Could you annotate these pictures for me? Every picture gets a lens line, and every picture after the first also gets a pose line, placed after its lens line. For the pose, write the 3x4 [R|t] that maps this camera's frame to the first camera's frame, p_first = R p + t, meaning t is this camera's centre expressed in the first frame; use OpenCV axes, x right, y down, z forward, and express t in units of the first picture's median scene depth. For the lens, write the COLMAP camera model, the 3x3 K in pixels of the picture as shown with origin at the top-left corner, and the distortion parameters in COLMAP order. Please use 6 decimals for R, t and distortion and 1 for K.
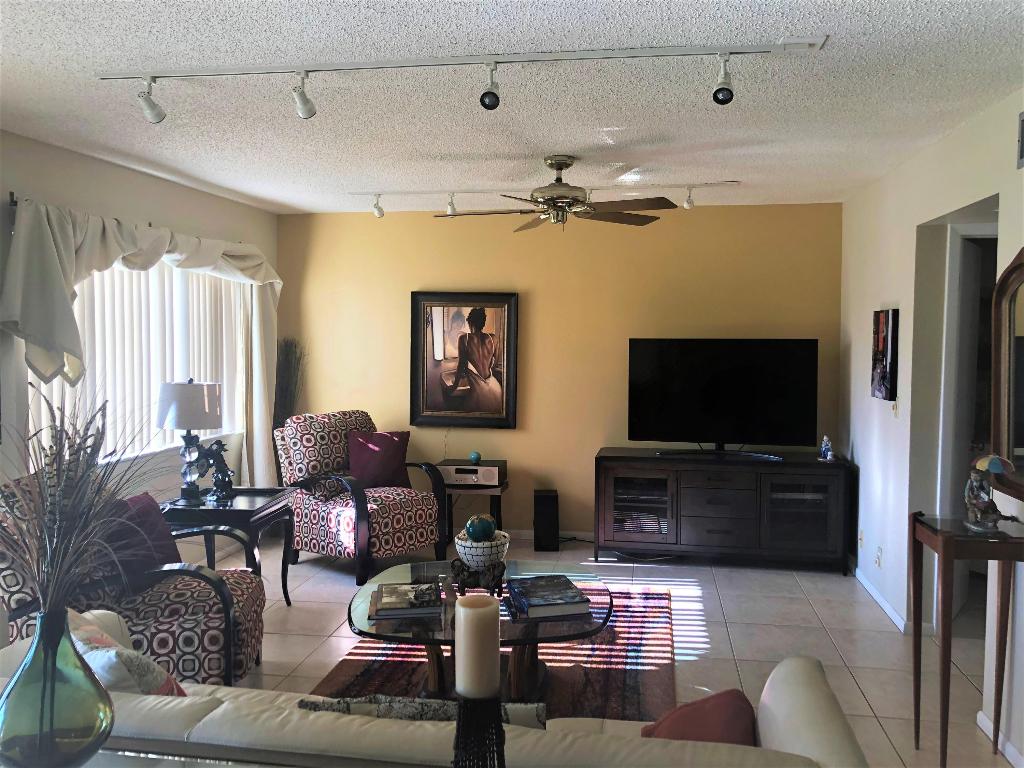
lens RADIAL K [[834.3, 0, 507.2], [0, 834.3, 379.6], [0, 0, 1]] dist [0.040893, -0.001115]
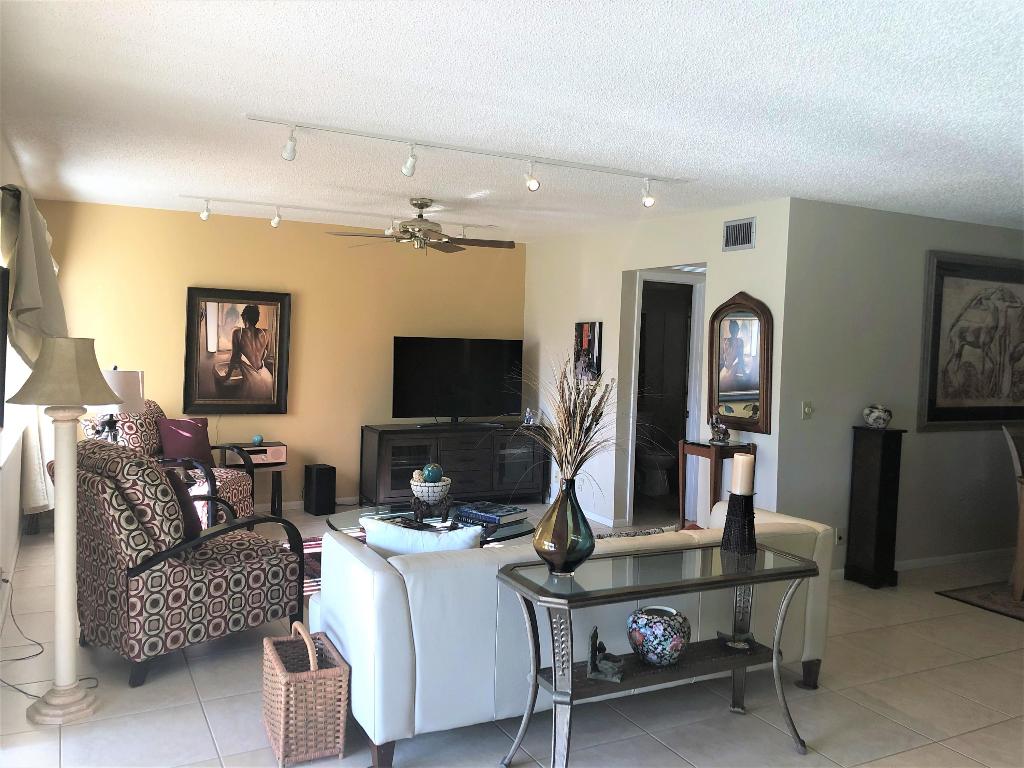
lens RADIAL K [[849.0, 0, 518.5], [0, 849.0, 380.0], [0, 0, 1]] dist [0.016180, -0.001036]
pose [[0.788403, -0.008987, 0.615094, -0.474487], [0.008264, 0.999958, 0.004017, 0.012287], [-0.615104, 0.001916, 0.788444, -0.113405]]
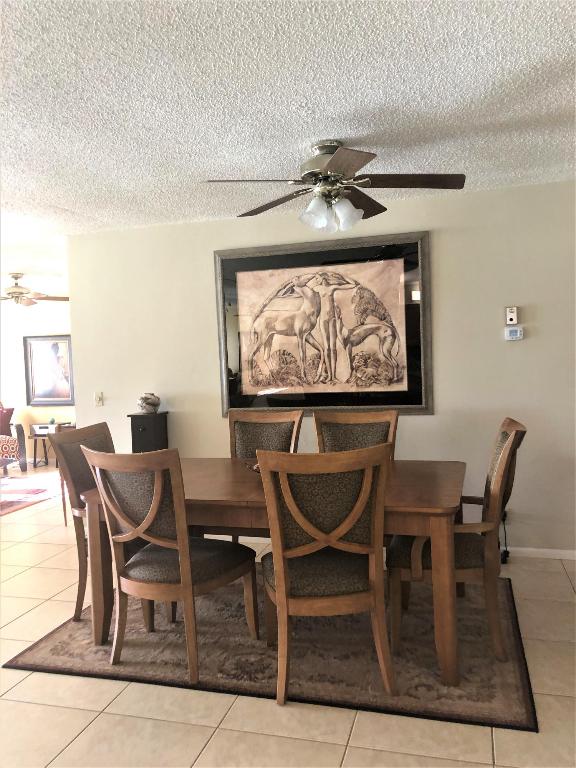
lens RADIAL K [[625.7, 0, 288.0], [0, 625.7, 384.0], [0, 0, 1]] dist [0.040893, -0.001115]
pose [[0.993976, -0.035423, -0.103713, 0.680537], [0.033509, 0.999236, -0.020132, 0.057201], [0.104347, 0.016536, 0.994403, -0.407786]]
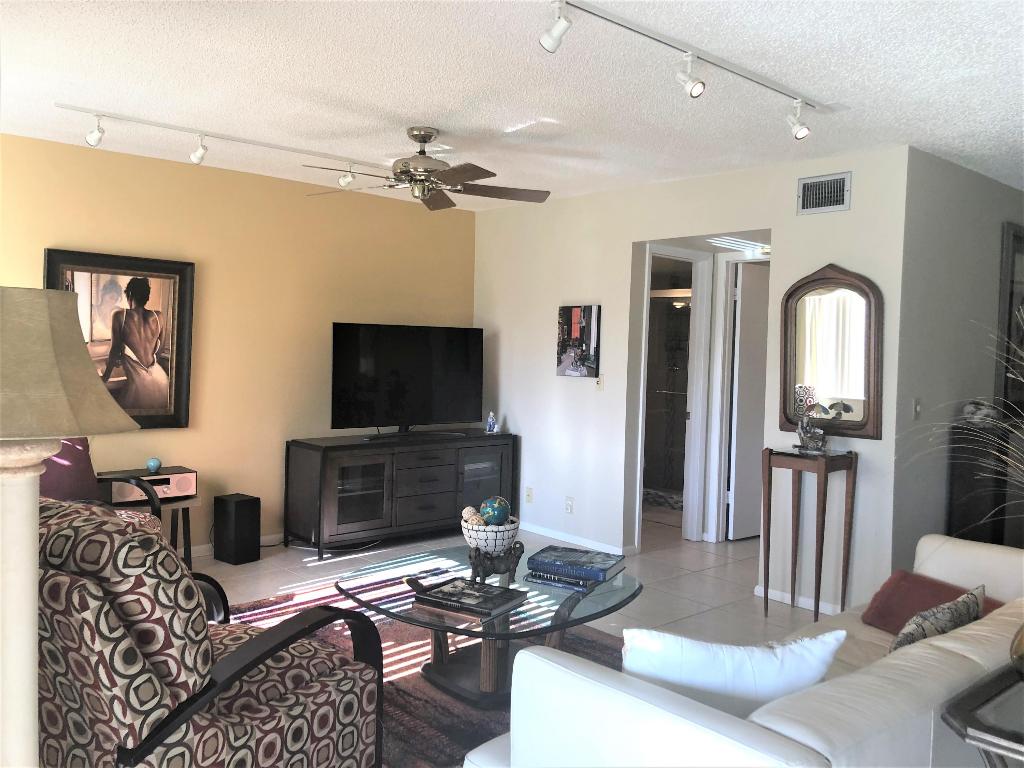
lens RADIAL K [[840.8, 0, 508.0], [0, 840.8, 377.7], [0, 0, 1]] dist [0.018663, -0.000389]
pose [[0.619099, -0.015877, 0.785152, -0.473946], [0.019365, 0.999800, 0.004949, 0.012907], [-0.785074, 0.012140, 0.619283, 0.238380]]
